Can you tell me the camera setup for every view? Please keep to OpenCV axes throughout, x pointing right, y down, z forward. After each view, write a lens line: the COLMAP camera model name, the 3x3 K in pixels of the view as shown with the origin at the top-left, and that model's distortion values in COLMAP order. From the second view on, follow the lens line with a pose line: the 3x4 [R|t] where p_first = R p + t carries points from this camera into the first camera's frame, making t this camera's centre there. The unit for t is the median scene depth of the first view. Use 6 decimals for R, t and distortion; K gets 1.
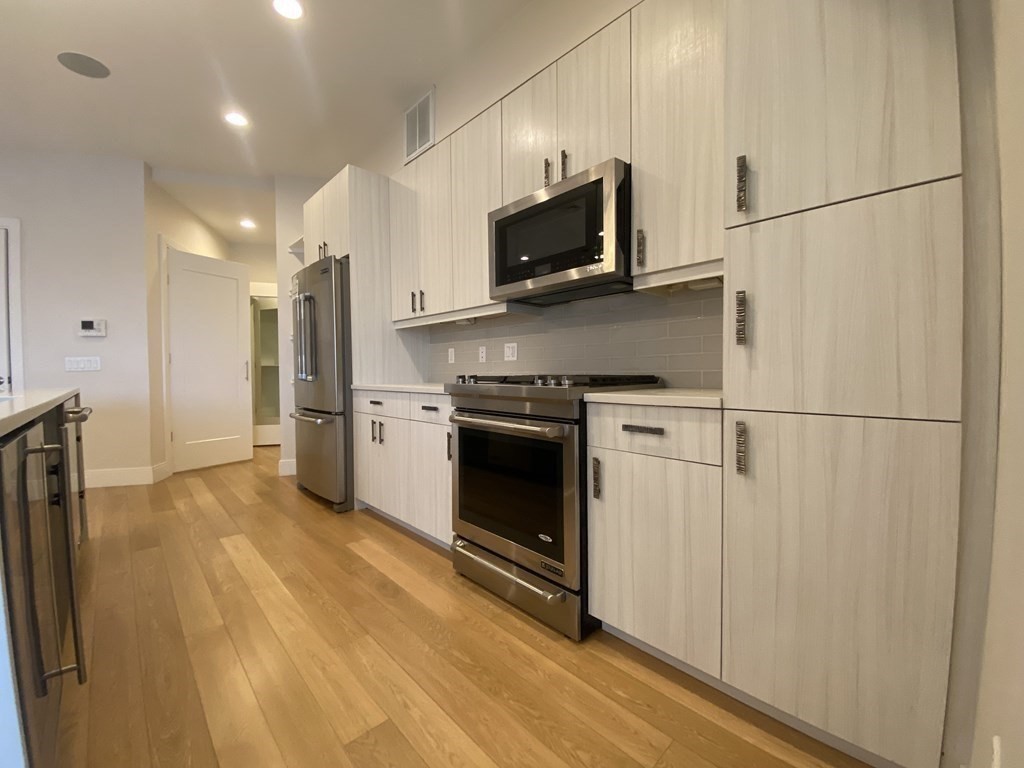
lens RADIAL K [[412.3, 0, 512.0], [0, 412.3, 384.0], [0, 0, 1]] dist [-0.000159, -0.014120]
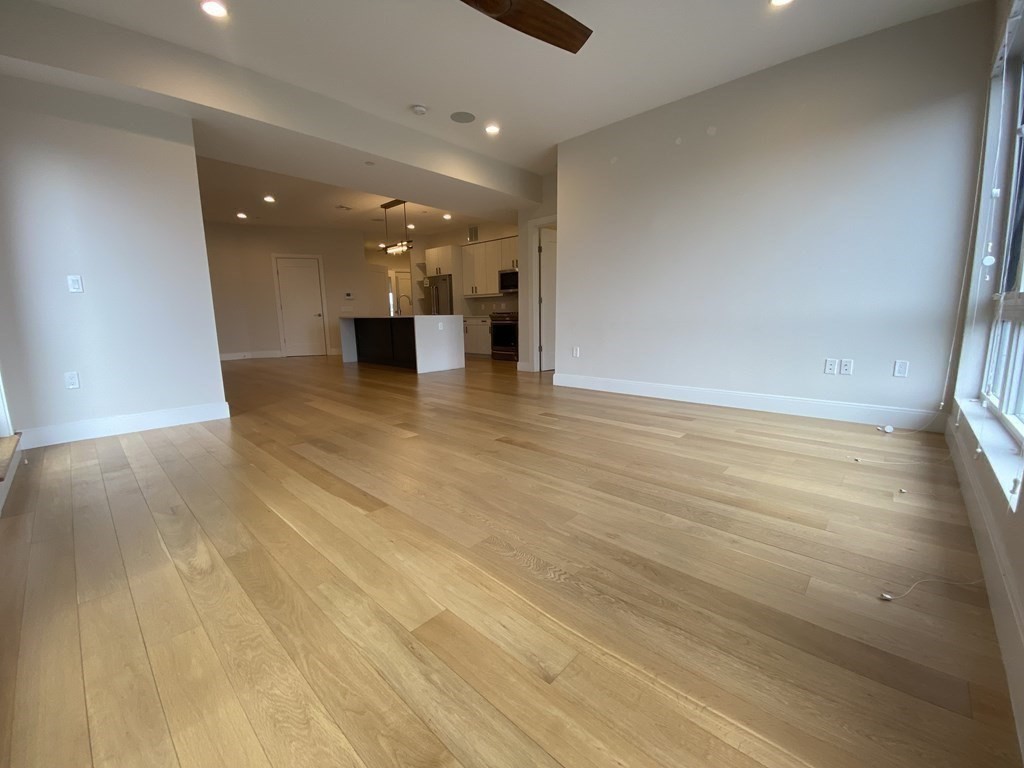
lens RADIAL K [[415.8, 0, 514.6], [0, 415.8, 381.3], [0, 0, 1]] dist [0.055432, -0.036820]
pose [[0.998548, -0.014464, 0.051888, -0.114531], [0.007762, 0.991856, 0.127126, 0.117684], [-0.053304, -0.126539, 0.990528, -2.851808]]
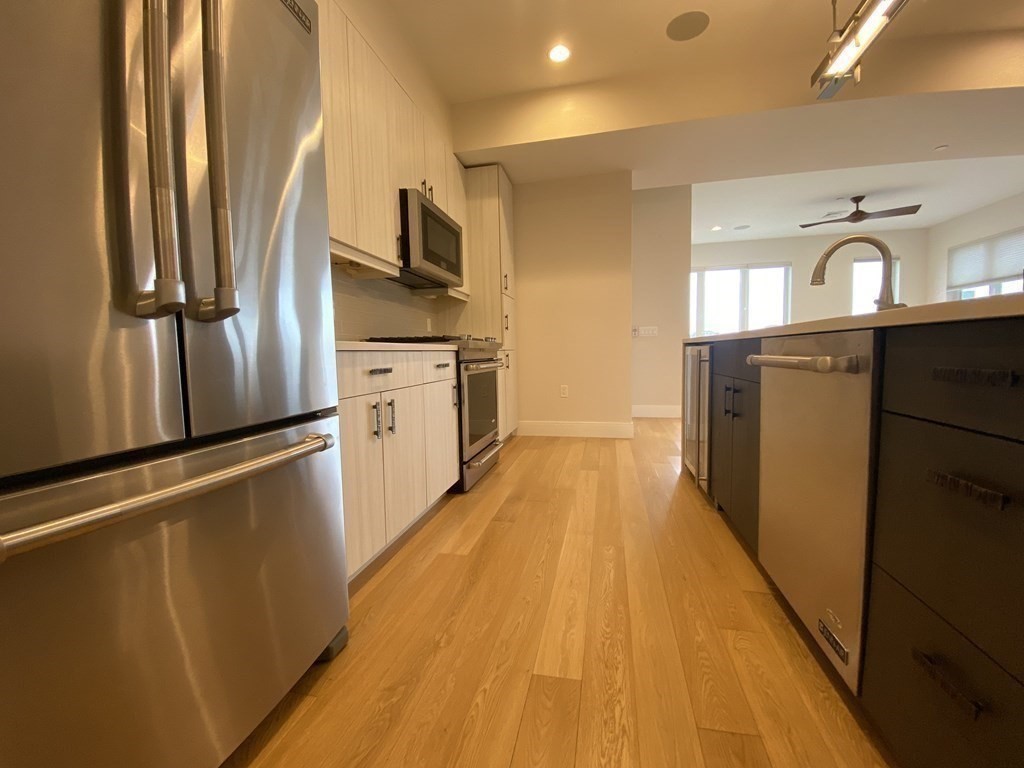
lens RADIAL K [[415.8, 0, 514.6], [0, 415.8, 381.3], [0, 0, 1]] dist [0.055432, -0.036820]
pose [[-0.554797, -0.040405, 0.831004, -1.041707], [0.049374, 0.995461, 0.081365, 0.020686], [-0.830519, 0.086171, -0.550284, 1.284613]]
